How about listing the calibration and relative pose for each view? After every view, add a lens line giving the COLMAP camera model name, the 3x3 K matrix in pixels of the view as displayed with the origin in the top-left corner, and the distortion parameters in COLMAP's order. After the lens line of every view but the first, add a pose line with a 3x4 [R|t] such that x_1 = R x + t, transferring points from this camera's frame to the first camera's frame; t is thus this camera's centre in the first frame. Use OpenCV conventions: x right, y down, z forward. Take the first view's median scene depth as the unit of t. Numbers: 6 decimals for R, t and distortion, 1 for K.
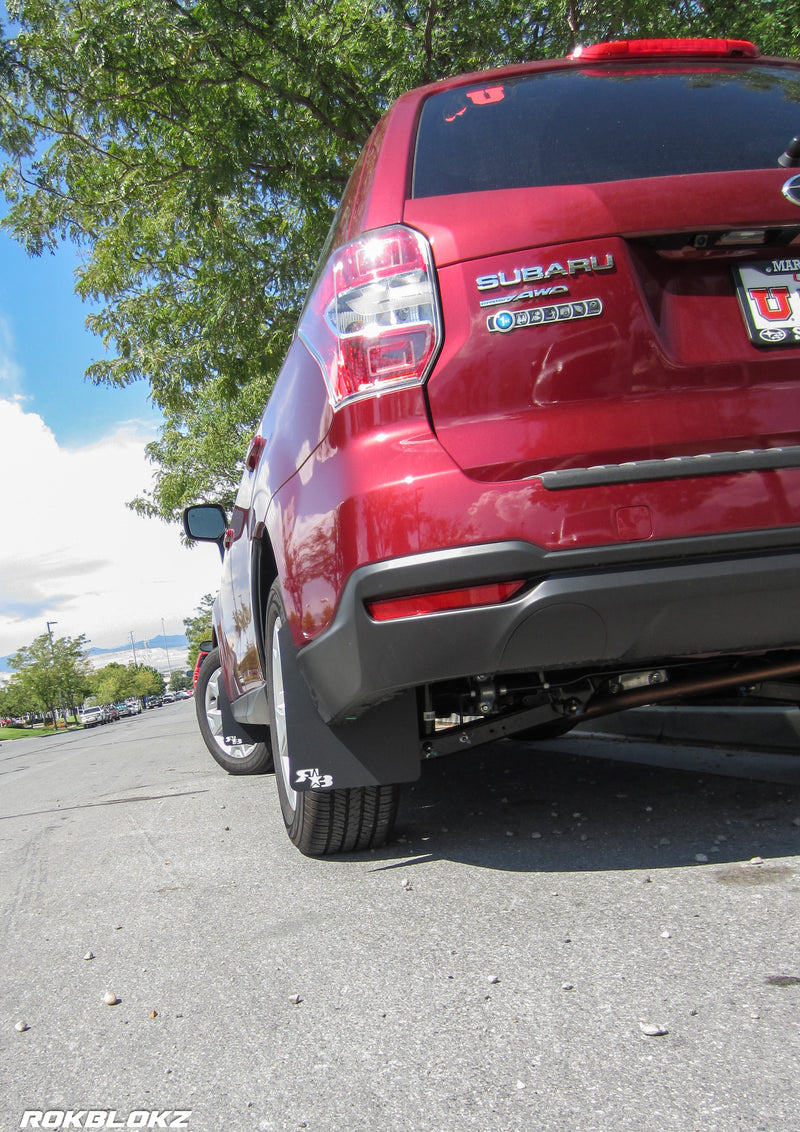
lens RADIAL K [[1142.6, 0, 262.1], [0, 1142.6, 691.7], [0, 0, 1]] dist [-0.015558, 0.000000]
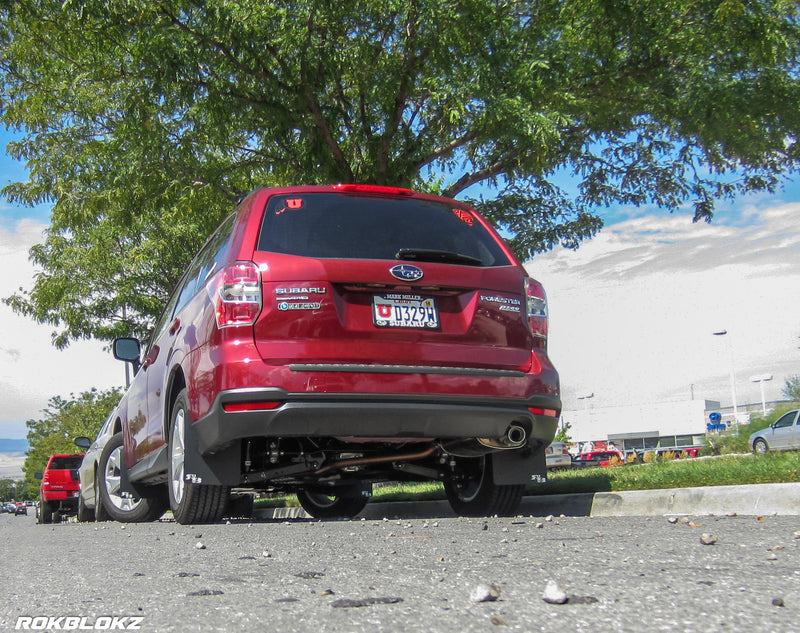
lens RADIAL K [[1495.4, 0, 401.3], [0, 1495.4, 358.8], [0, 0, 1]] dist [-0.099213, 0.000000]
pose [[0.973831, 0.111032, 0.198307, -0.171172], [-0.085129, 0.987223, -0.134700, 0.207843], [-0.210729, 0.114293, 0.970840, -2.057321]]
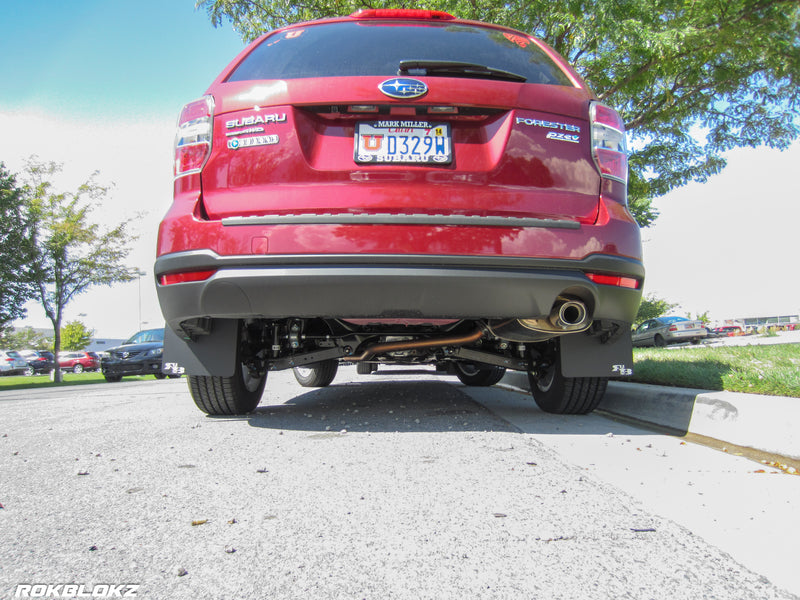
lens RADIAL K [[673.9, 0, 394.2], [0, 673.9, 309.8], [0, 0, 1]] dist [-0.043387, 0.011428]
pose [[0.986927, 0.095217, -0.130033, 0.558316], [-0.104124, 0.992535, -0.063498, 0.010970], [0.123016, 0.076208, 0.989474, -0.096883]]
